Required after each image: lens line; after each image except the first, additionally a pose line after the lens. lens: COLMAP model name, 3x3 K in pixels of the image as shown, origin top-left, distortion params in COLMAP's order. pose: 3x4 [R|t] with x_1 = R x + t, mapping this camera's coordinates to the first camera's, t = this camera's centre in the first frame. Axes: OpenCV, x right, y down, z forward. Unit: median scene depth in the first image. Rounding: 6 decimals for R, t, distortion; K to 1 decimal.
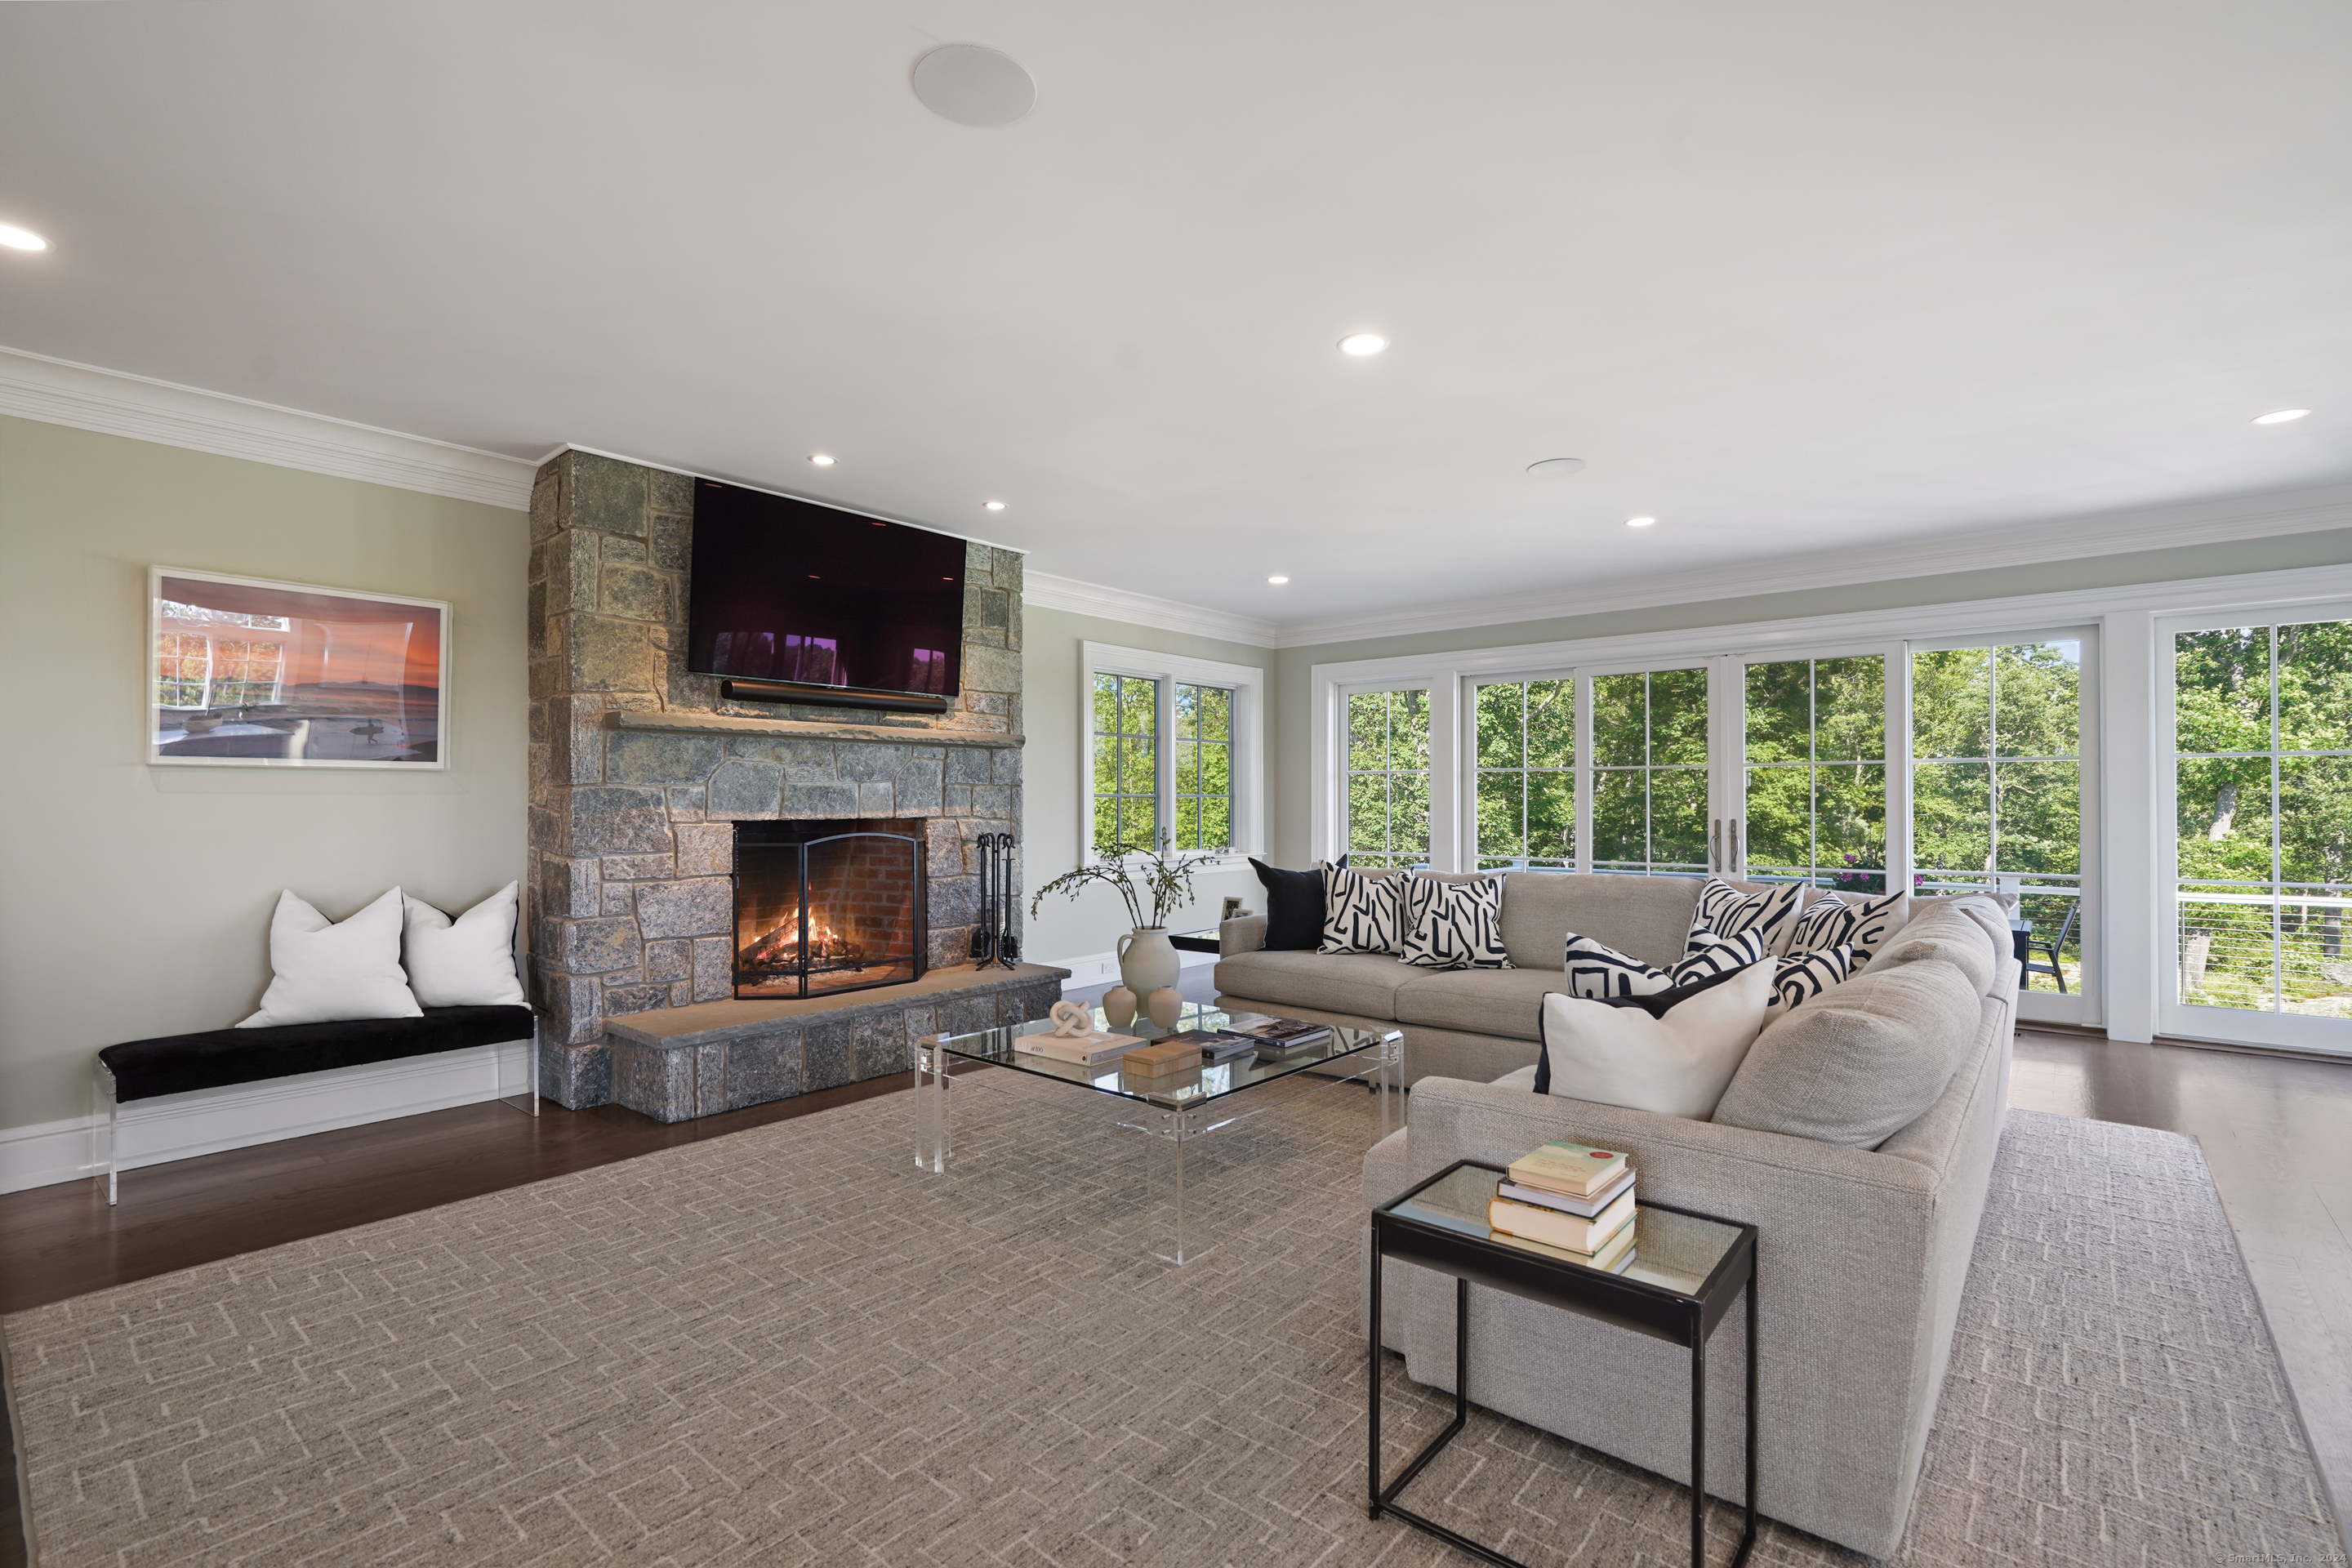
lens RADIAL K [[1069.9, 0, 1171.9], [0, 1069.9, 791.9], [0, 0, 1]] dist [-0.003168, 0.001665]
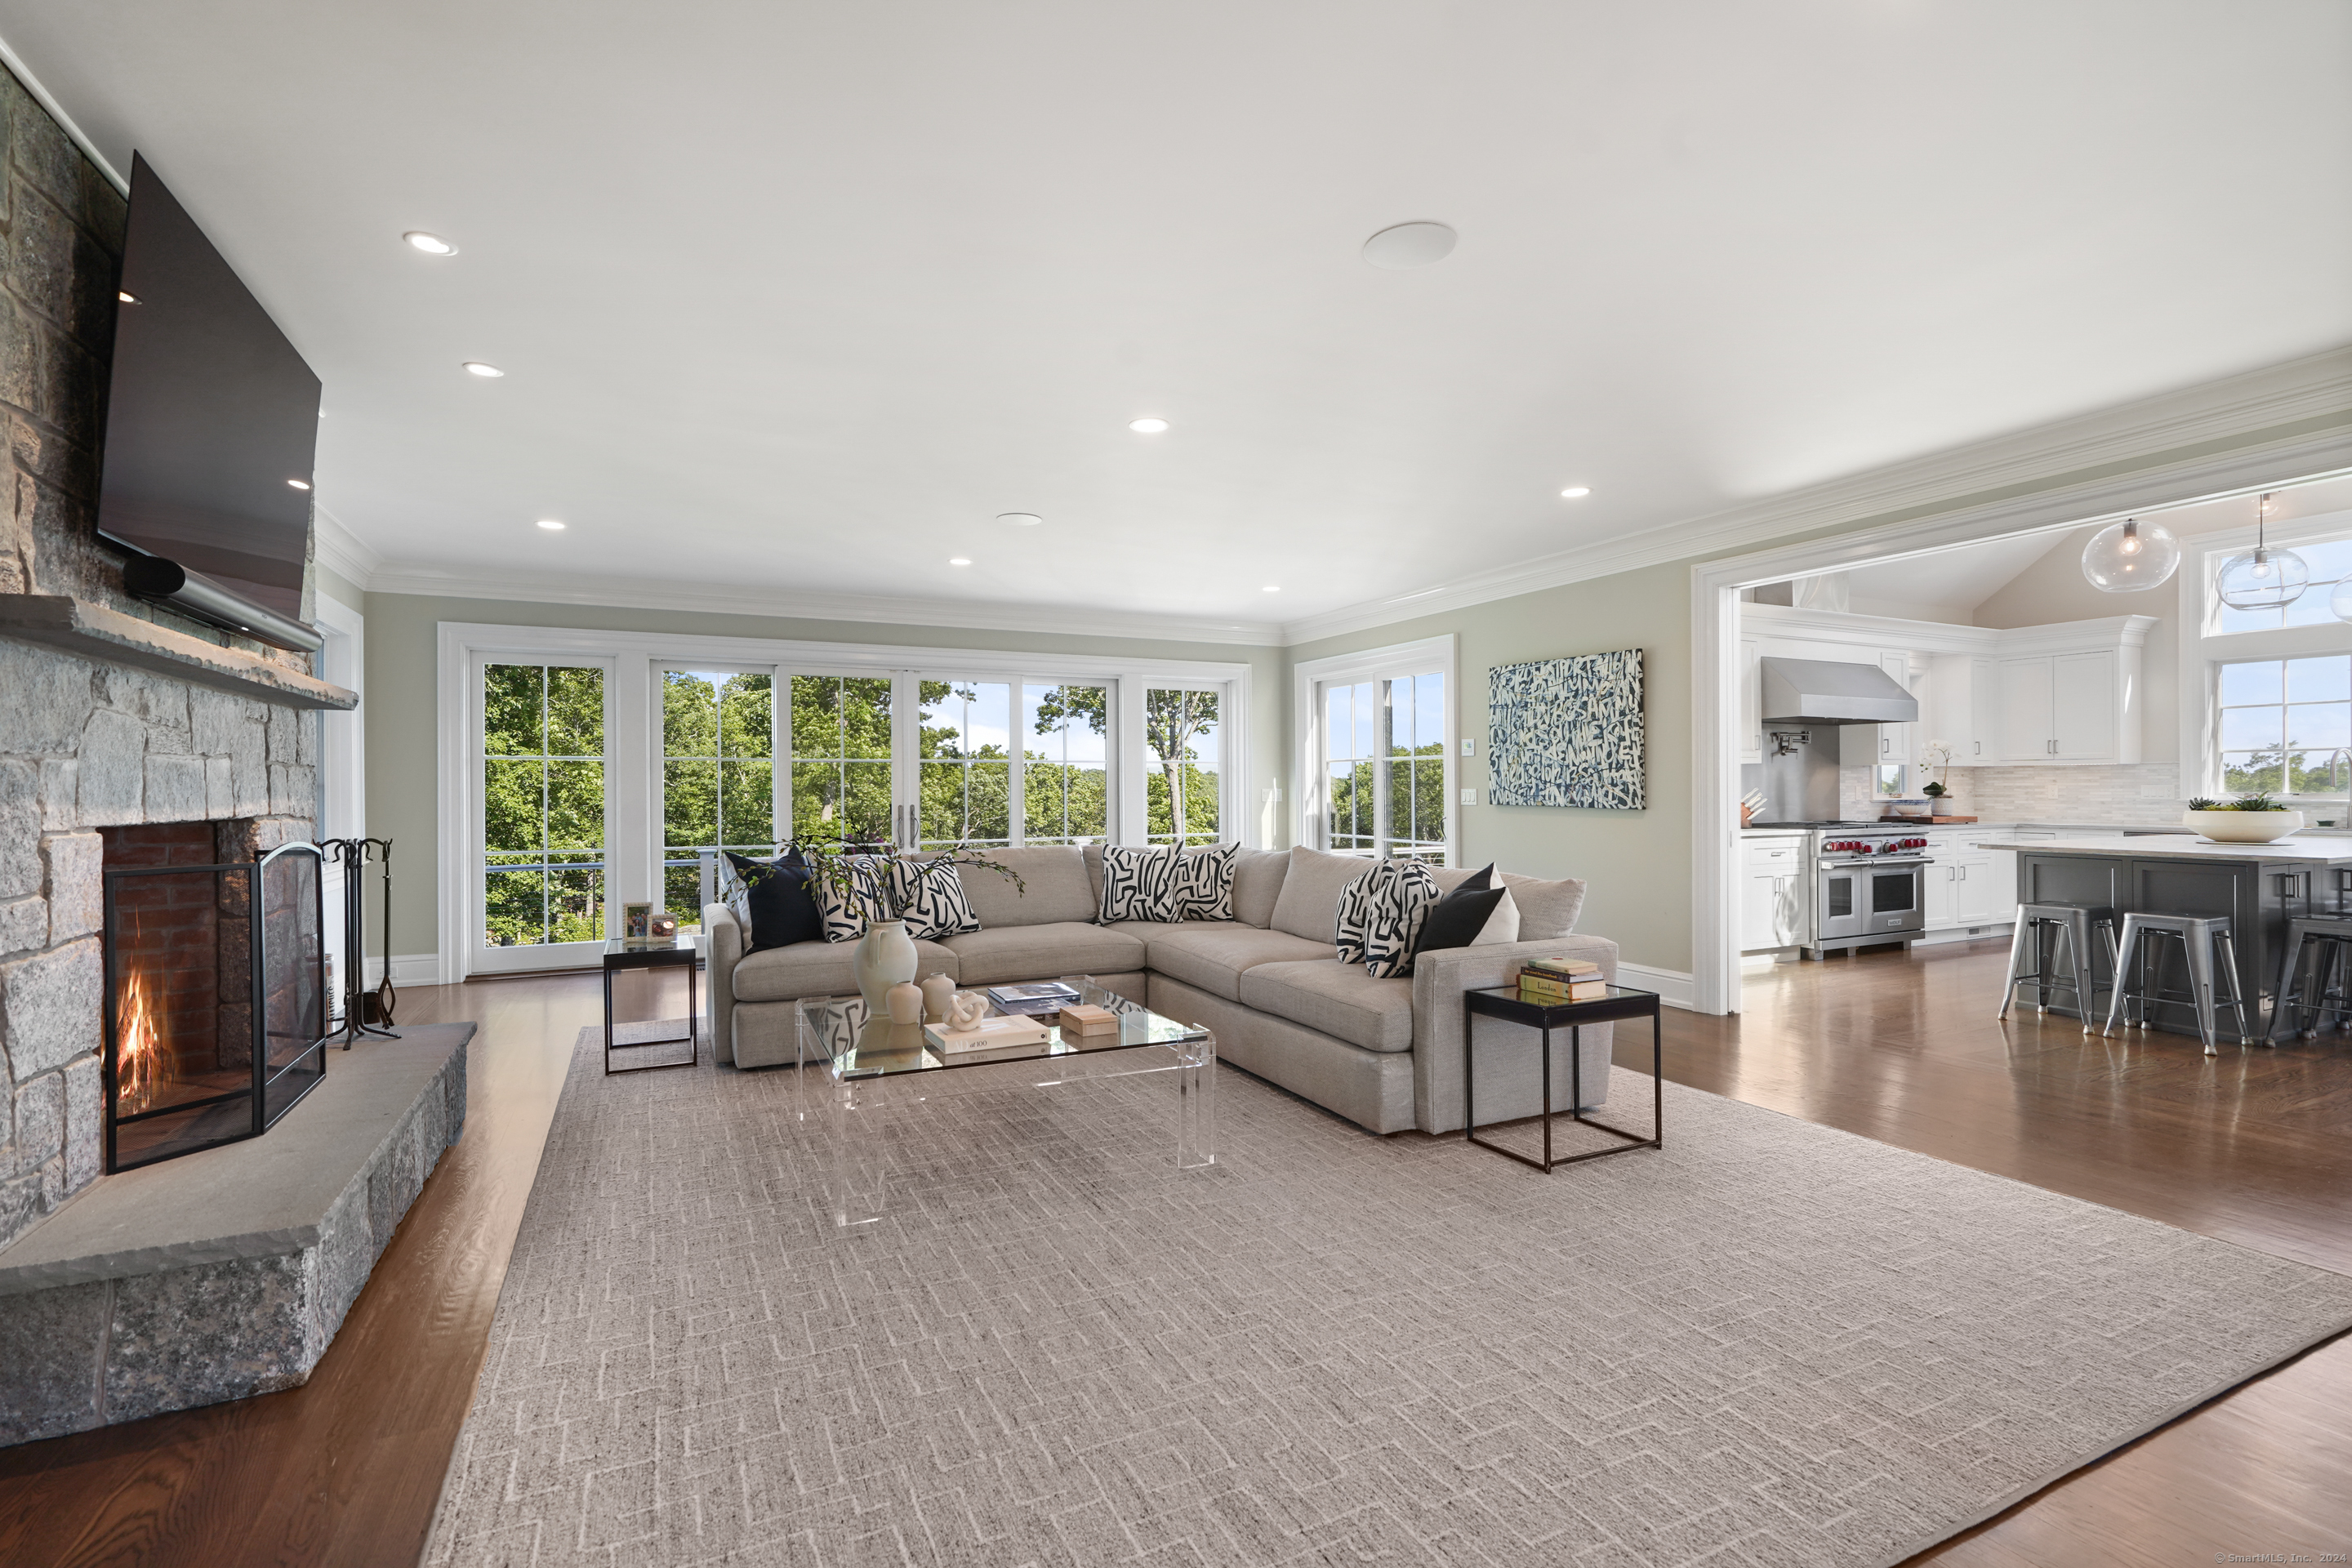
lens RADIAL K [[1069.9, 0, 1167.7], [0, 1069.9, 784.9], [0, 0, 1]] dist [-0.003168, 0.001665]
pose [[0.404571, 0.002487, 0.914503, -0.729721], [-0.003074, 0.999994, -0.001359, 0.006022], [-0.914502, -0.002262, 0.404576, 0.353395]]
